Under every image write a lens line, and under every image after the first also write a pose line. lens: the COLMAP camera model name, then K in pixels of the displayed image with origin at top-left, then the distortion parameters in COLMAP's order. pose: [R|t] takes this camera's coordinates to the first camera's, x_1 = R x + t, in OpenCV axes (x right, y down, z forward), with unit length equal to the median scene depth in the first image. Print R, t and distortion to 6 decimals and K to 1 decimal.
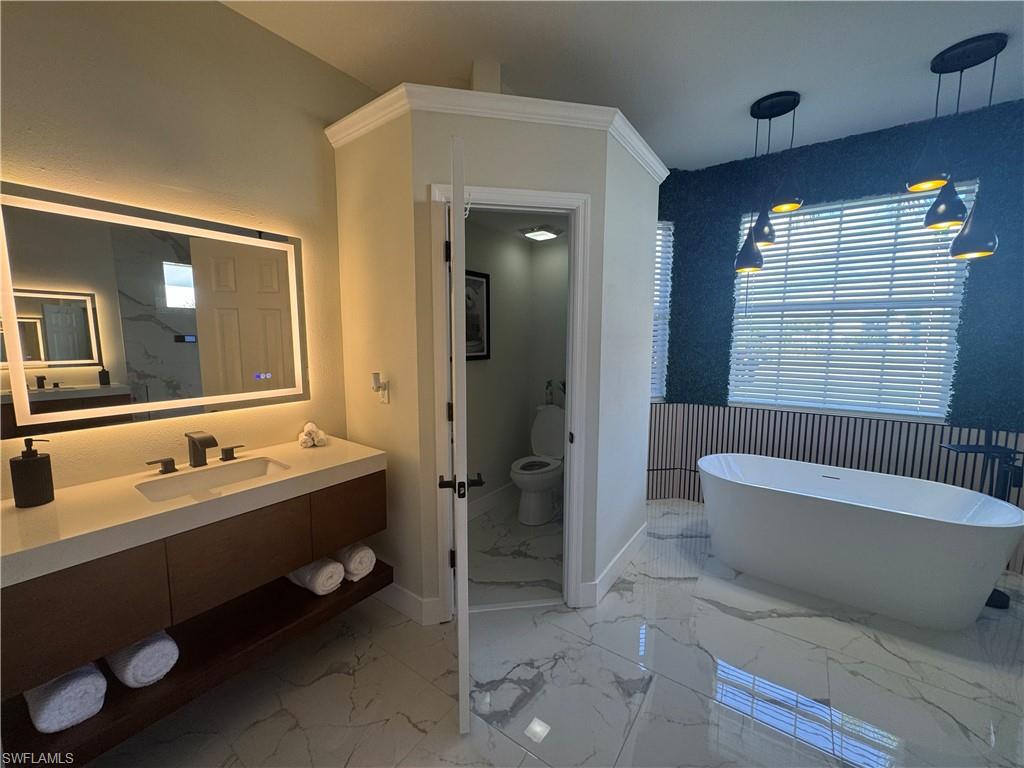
lens RADIAL K [[407.3, 0, 510.6], [0, 407.3, 384.2], [0, 0, 1]] dist [-0.000742, 0.000285]
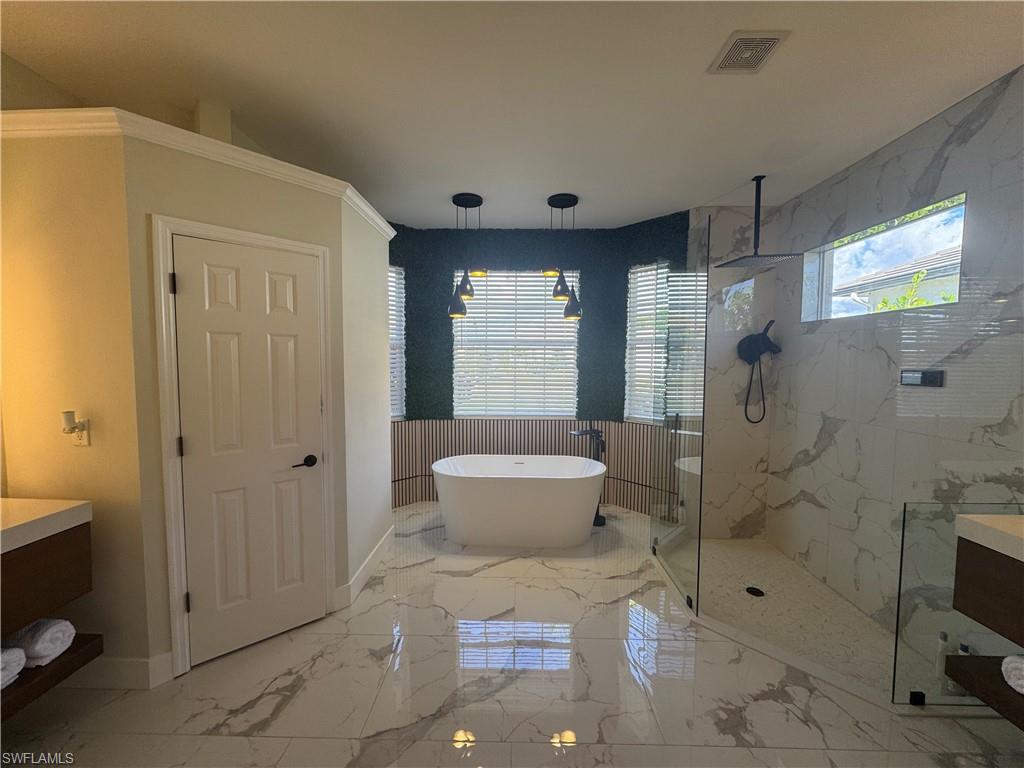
lens RADIAL K [[407.3, 0, 509.1], [0, 407.3, 385.1], [0, 0, 1]] dist [-0.000742, 0.000285]
pose [[0.827261, -0.032520, 0.560876, -0.039371], [0.061253, 0.997593, -0.032504, 0.001257], [-0.558469, 0.061245, 0.827261, -0.212261]]
